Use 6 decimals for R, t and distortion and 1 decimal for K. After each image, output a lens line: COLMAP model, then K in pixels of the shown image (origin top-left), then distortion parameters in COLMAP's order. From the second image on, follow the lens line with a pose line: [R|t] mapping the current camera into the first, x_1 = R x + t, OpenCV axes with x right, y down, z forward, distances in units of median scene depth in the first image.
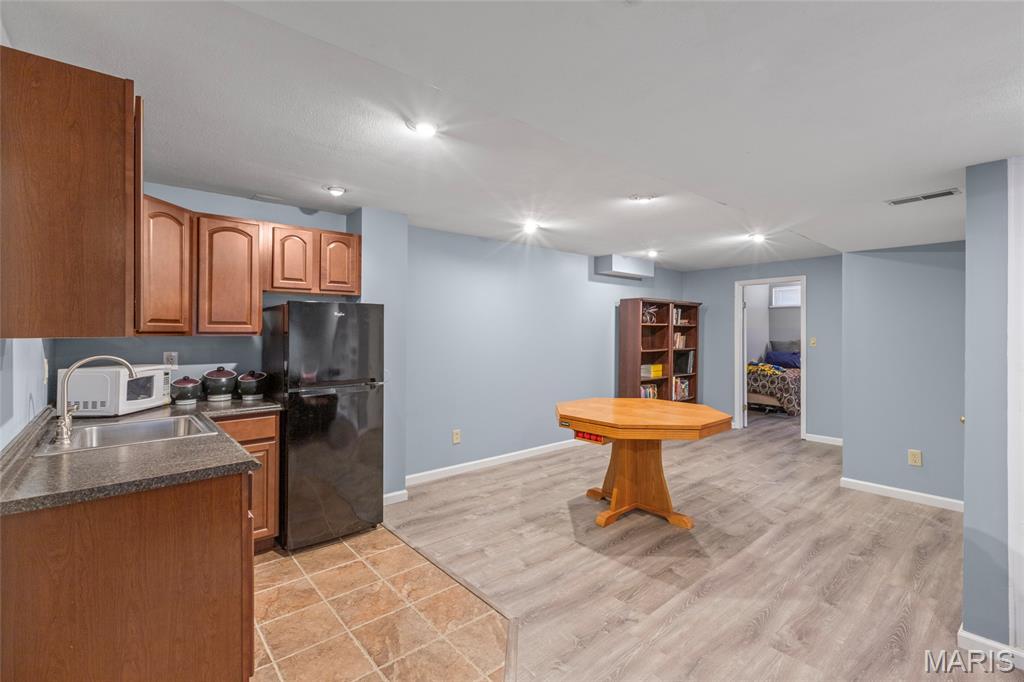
lens RADIAL K [[455.0, 0, 512.0], [0, 455.0, 336.5], [0, 0, 1]] dist [0.002639, -0.000830]
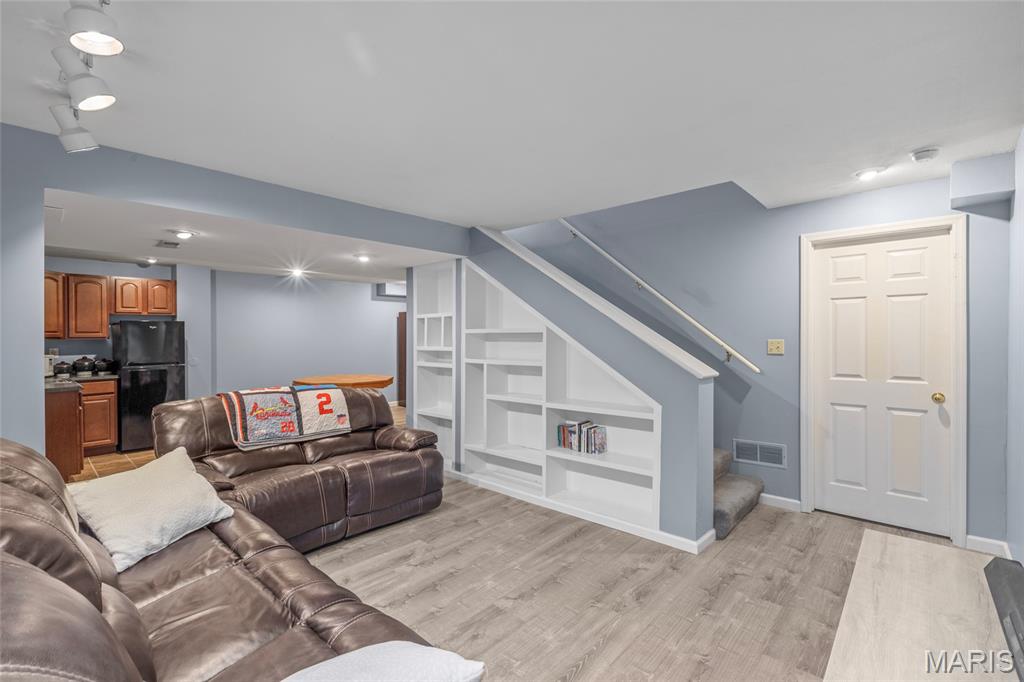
lens RADIAL K [[455.0, 0, 507.5], [0, 455.0, 344.1], [0, 0, 1]] dist [0.002639, -0.000830]
pose [[0.994114, -0.008916, 0.107967, 0.845833], [0.007396, 0.999868, 0.014477, 0.003728], [-0.108082, -0.013593, 0.994049, -0.994629]]
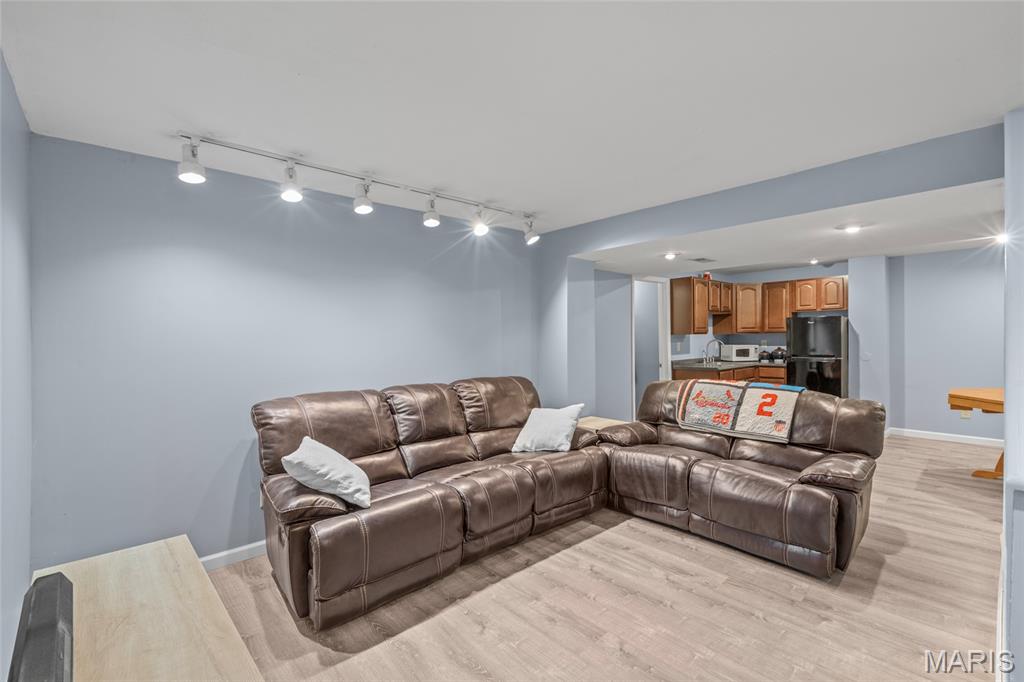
lens RADIAL K [[455.0, 0, 513.7], [0, 455.0, 334.7], [0, 0, 1]] dist [0.002639, -0.000830]
pose [[0.030614, -0.004961, -0.999519, 1.592695], [0.008129, 0.999956, -0.004714, 0.004354], [0.999498, -0.007981, 0.030653, -0.390664]]
